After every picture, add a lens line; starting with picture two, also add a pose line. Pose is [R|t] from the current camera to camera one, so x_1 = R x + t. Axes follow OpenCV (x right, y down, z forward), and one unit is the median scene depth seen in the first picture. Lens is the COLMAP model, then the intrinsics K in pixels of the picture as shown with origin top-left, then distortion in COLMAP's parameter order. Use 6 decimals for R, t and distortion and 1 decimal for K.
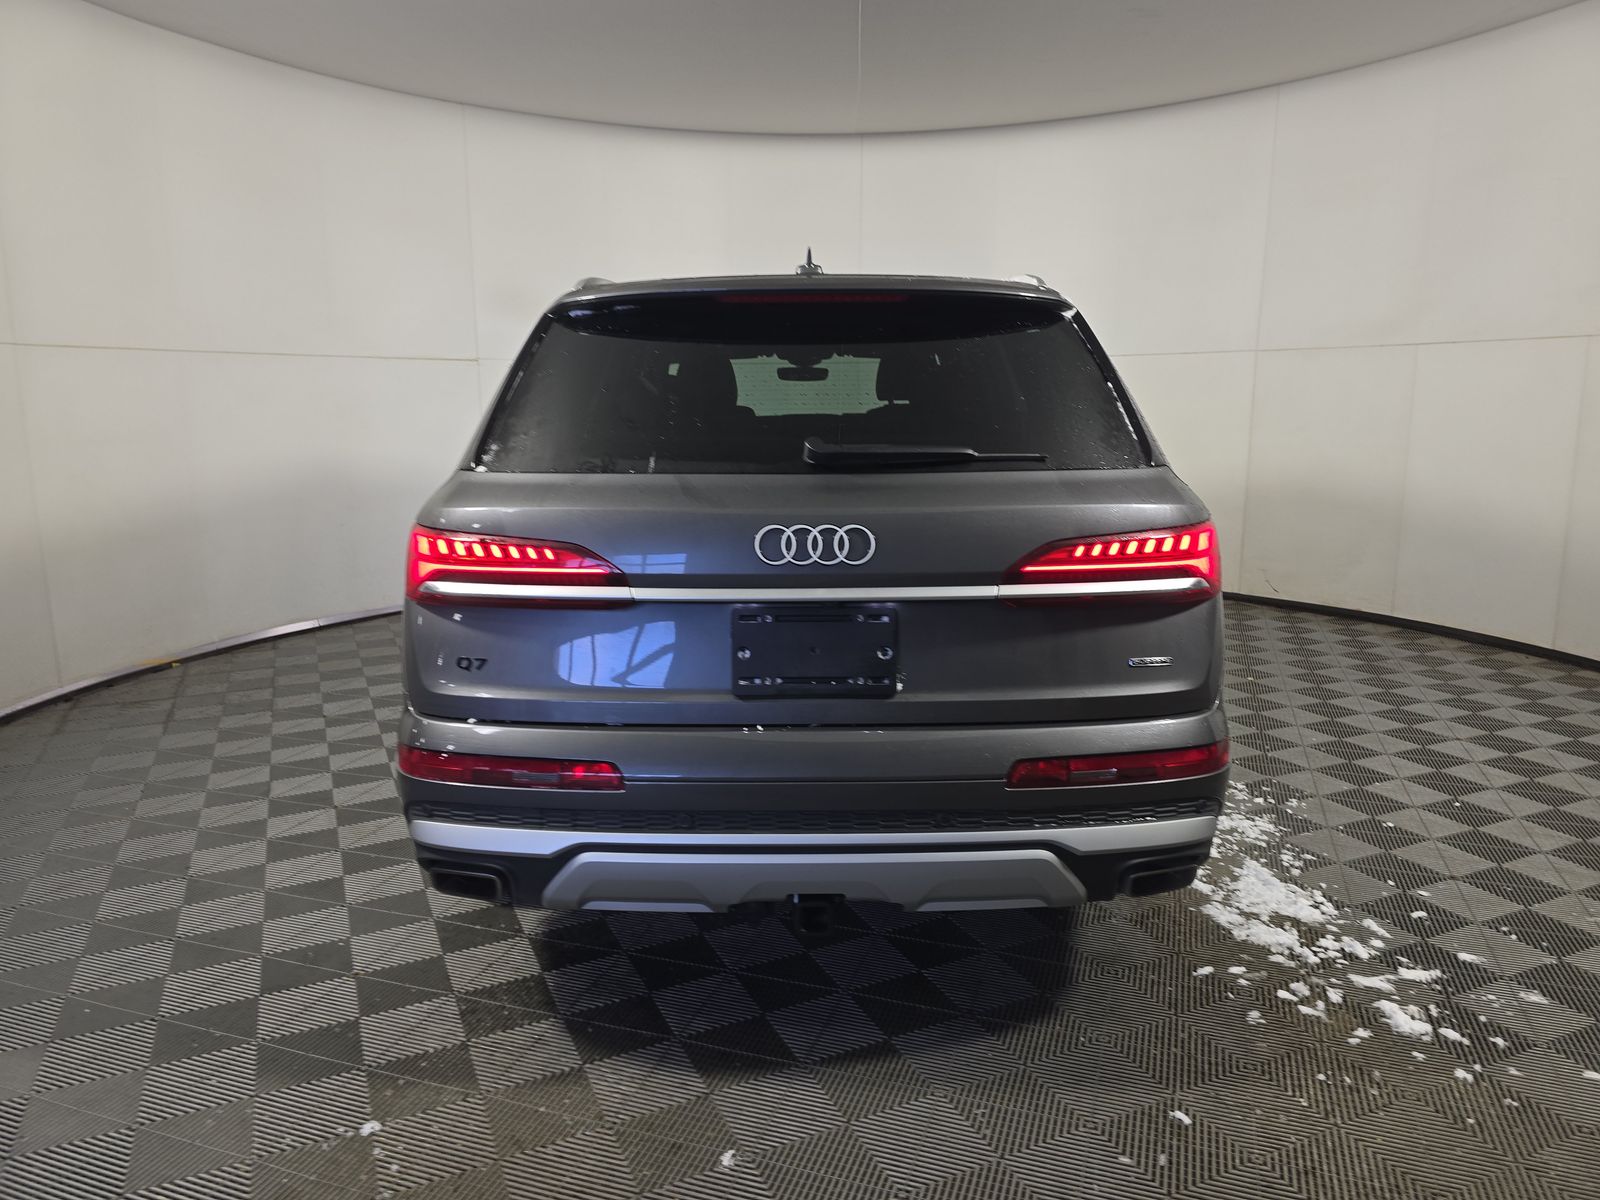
lens RADIAL K [[1093.2, 0, 800.6], [0, 1093.2, 598.0], [0, 0, 1]] dist [0.032401, -0.032832]
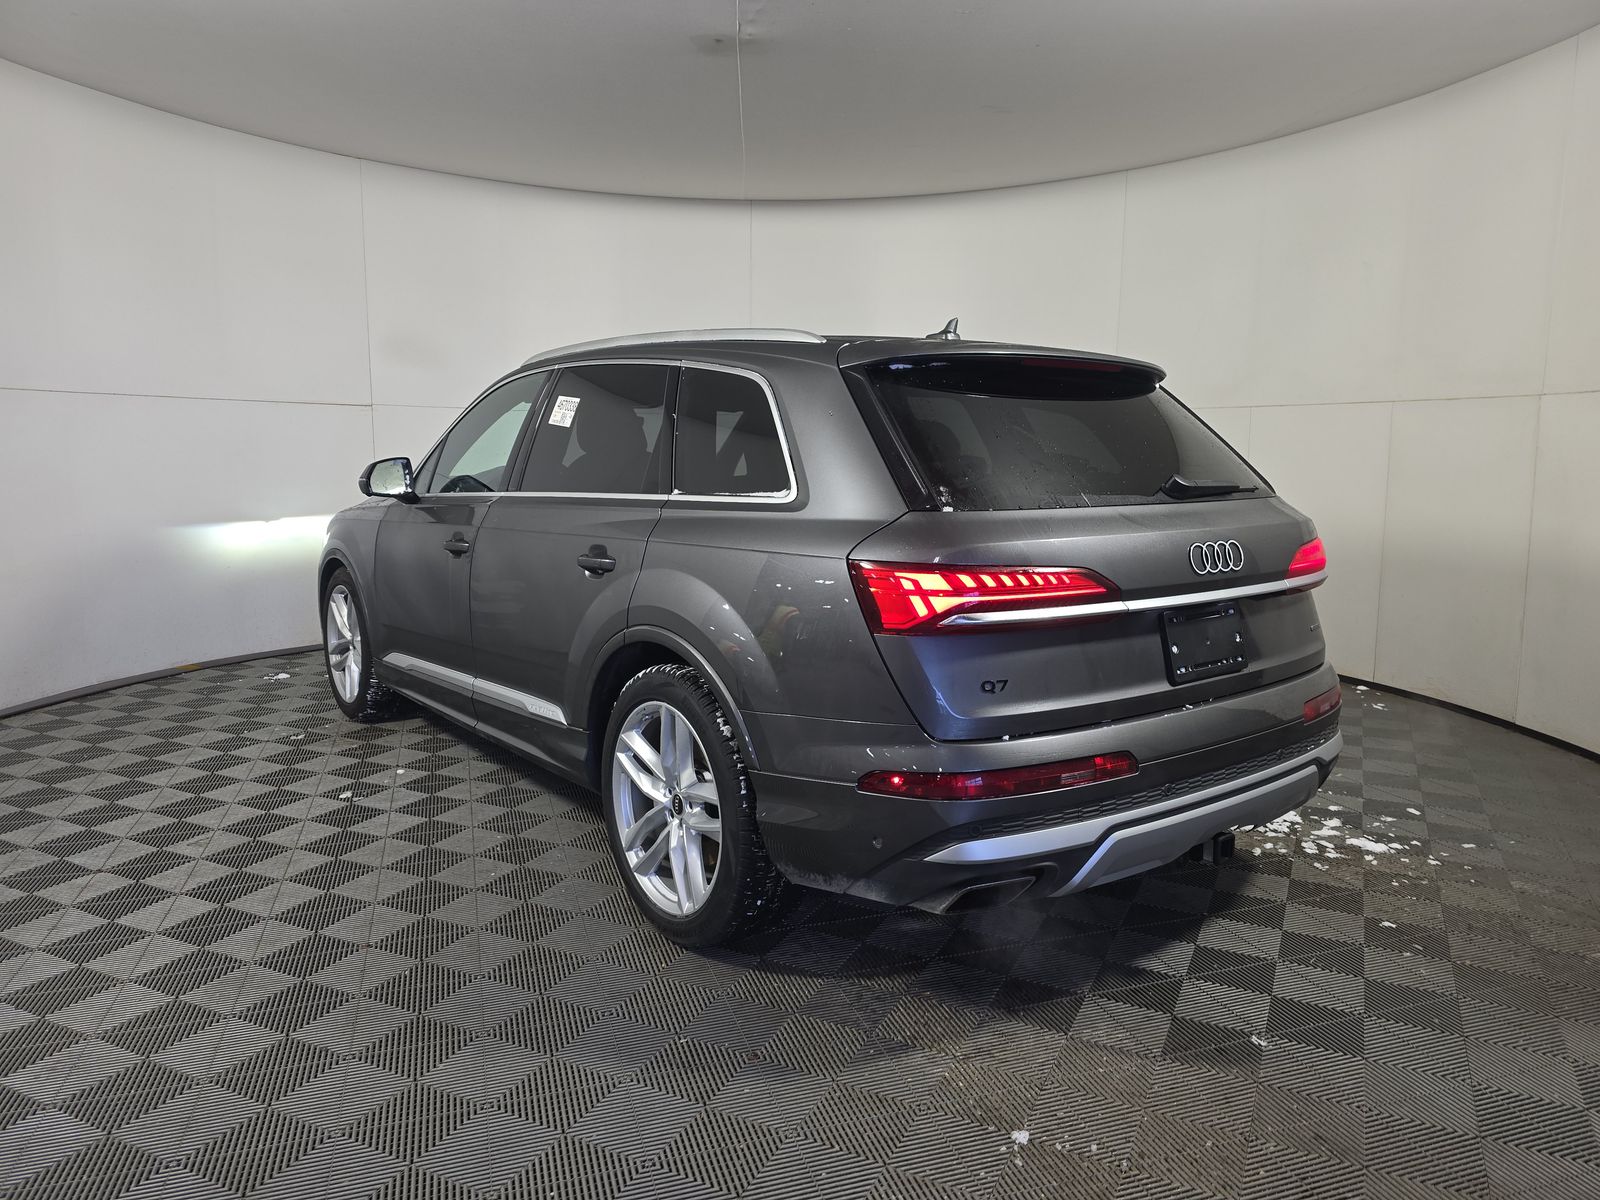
lens RADIAL K [[1093.2, 0, 808.5], [0, 1093.2, 596.1], [0, 0, 1]] dist [0.032401, -0.032832]
pose [[0.787640, -0.073525, 0.611733, -1.081839], [0.098985, 0.995058, -0.007851, -0.037574], [-0.608133, 0.066736, 0.791025, 0.248321]]
